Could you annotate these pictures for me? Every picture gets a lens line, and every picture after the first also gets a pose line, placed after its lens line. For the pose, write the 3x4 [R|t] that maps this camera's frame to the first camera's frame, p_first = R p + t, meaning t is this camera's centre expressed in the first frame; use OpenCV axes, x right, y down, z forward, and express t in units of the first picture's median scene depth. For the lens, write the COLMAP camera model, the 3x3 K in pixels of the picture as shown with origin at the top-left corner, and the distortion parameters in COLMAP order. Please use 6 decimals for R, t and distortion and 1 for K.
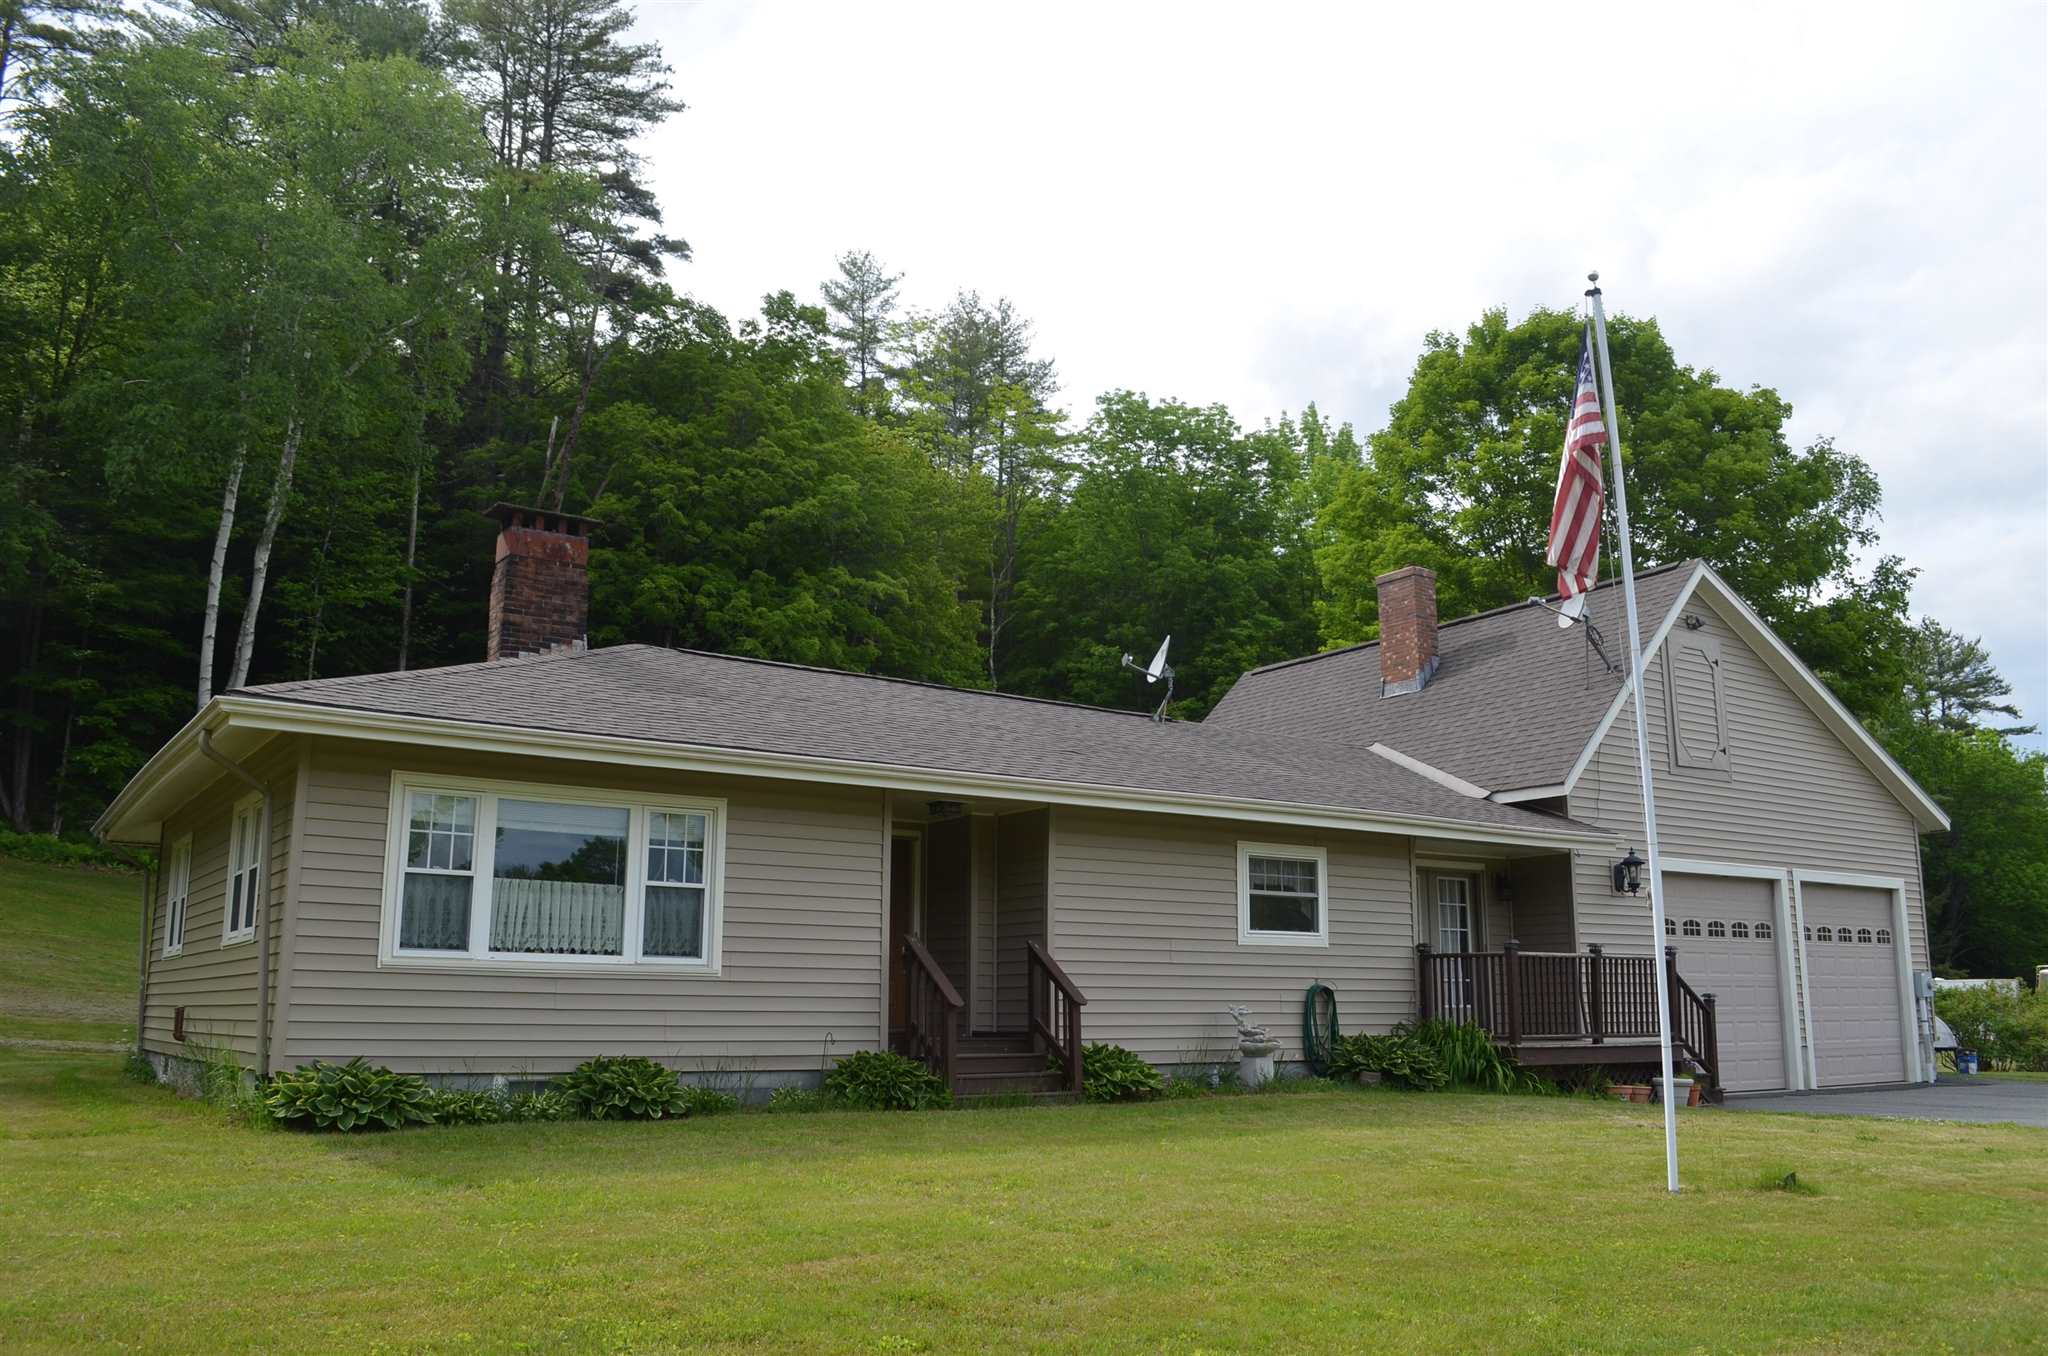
lens RADIAL K [[1634.8, 0, 1023.6], [0, 1634.8, 684.7], [0, 0, 1]] dist [-0.069640, 0.004852]
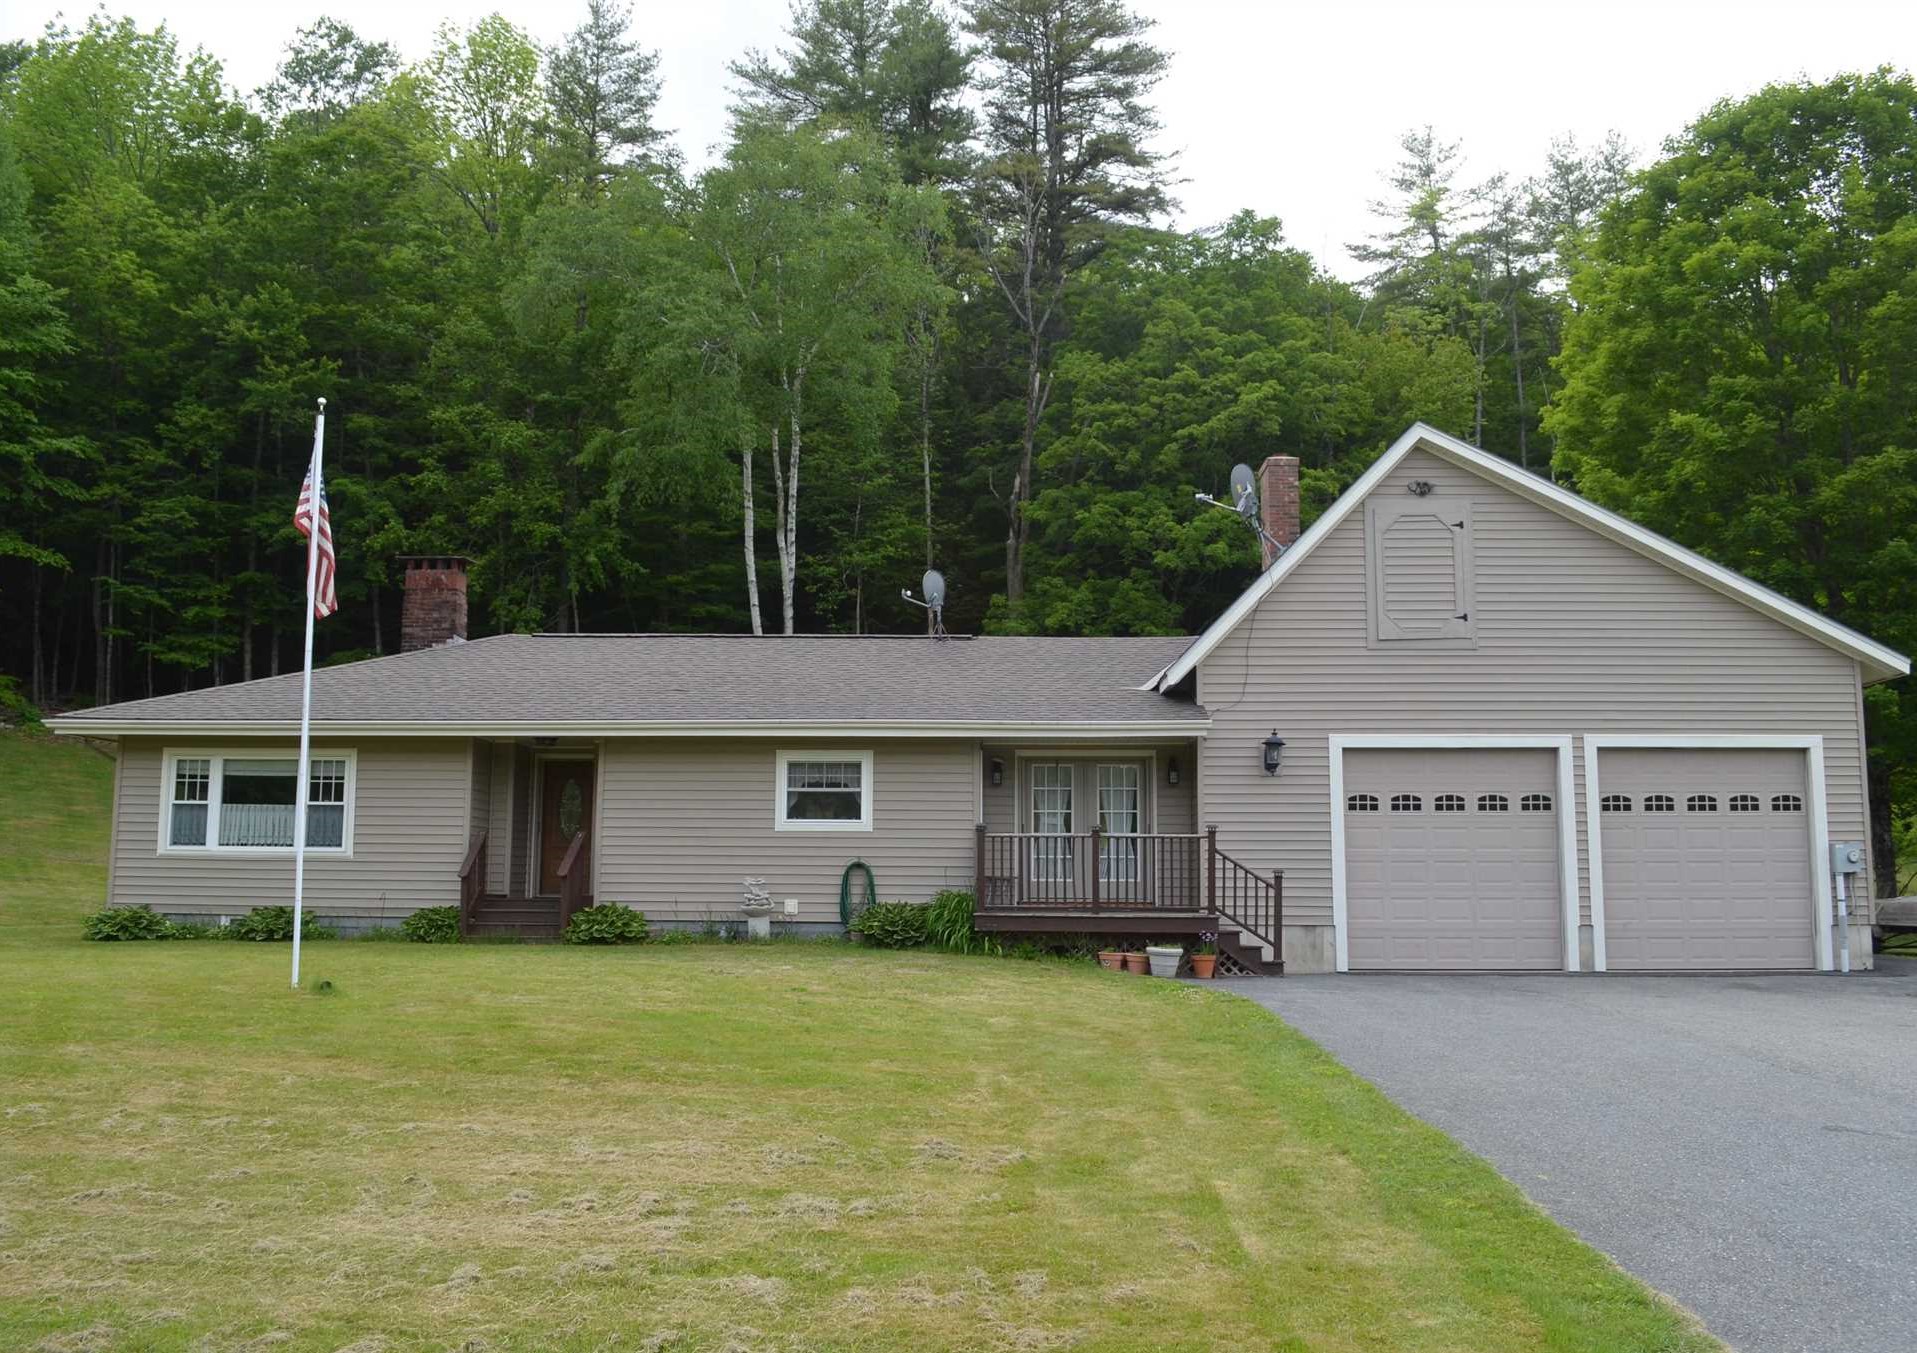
lens RADIAL K [[1641.6, 0, 958.3], [0, 1641.6, 678.7], [0, 0, 1]] dist [-0.073610, 0.004191]
pose [[0.800056, -0.073847, -0.595363, 0.987440], [0.115250, 0.992830, 0.031727, 0.015194], [0.588752, -0.093999, 0.802830, 0.056308]]
